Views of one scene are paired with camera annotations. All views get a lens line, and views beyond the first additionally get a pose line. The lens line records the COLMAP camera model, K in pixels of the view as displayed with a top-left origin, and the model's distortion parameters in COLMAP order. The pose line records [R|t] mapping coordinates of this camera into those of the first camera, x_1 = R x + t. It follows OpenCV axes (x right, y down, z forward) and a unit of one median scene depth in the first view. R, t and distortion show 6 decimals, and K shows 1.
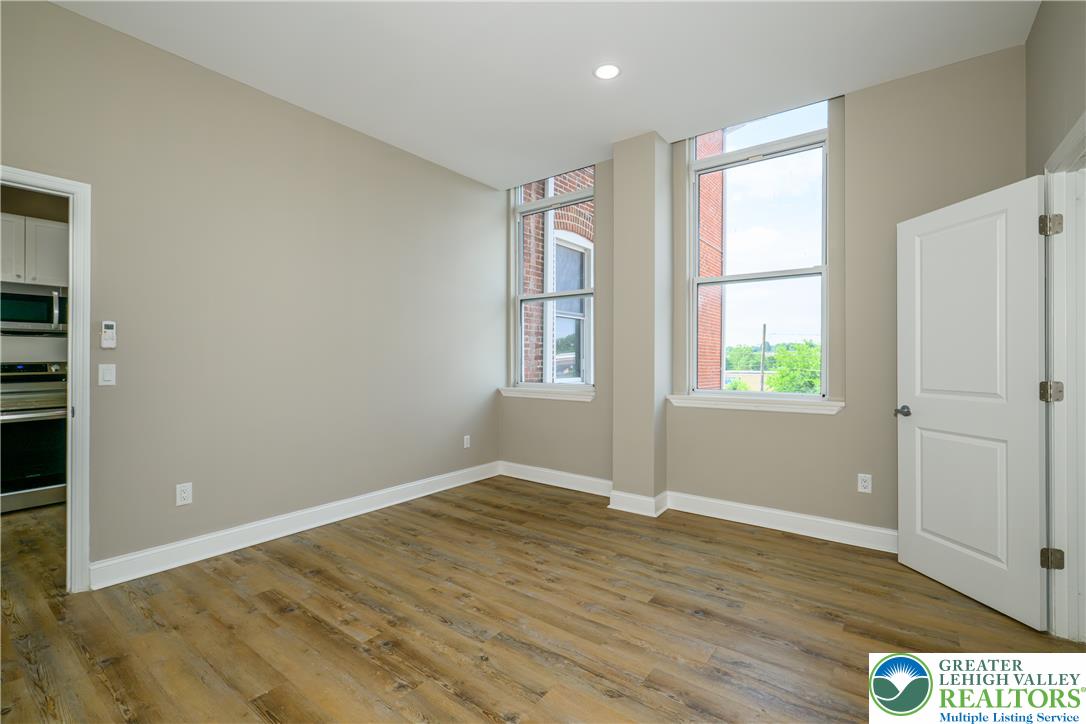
lens RADIAL K [[480.8, 0, 541.4], [0, 480.8, 360.9], [0, 0, 1]] dist [-0.001207, 0.000535]
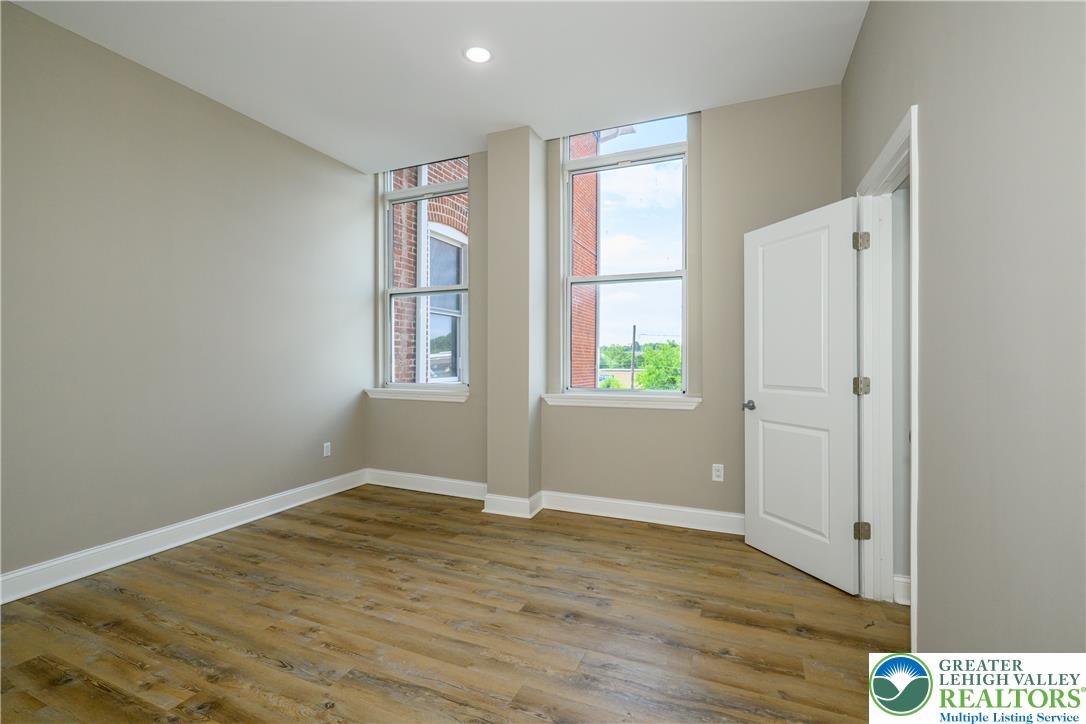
lens RADIAL K [[480.8, 0, 541.4], [0, 480.8, 360.9], [0, 0, 1]] dist [-0.001207, 0.000535]
pose [[0.970514, -0.001456, 0.241041, 0.028012], [0.000852, 0.999996, 0.002612, 0.000073], [-0.241044, -0.002330, 0.970512, 0.048528]]
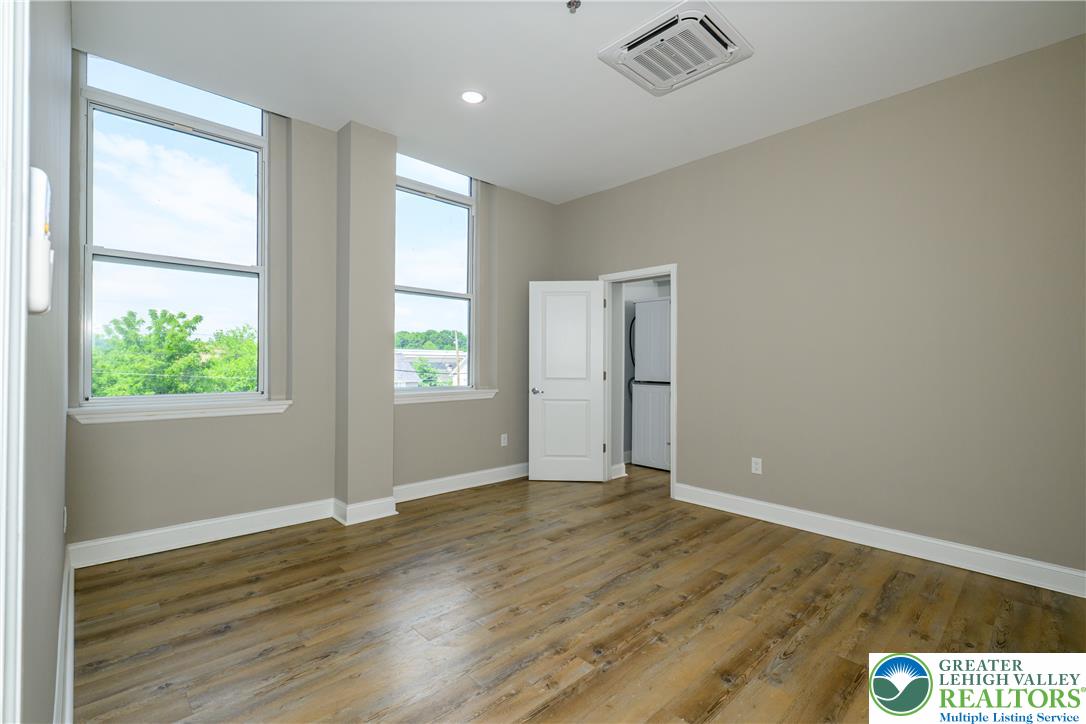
lens RADIAL K [[480.8, 0, 541.4], [0, 480.8, 360.9], [0, 0, 1]] dist [-0.001207, 0.000535]
pose [[0.164127, -0.000483, 0.986439, -0.897001], [-0.006582, 0.999977, 0.001584, -0.007308], [-0.986417, -0.006753, 0.164120, 0.652190]]
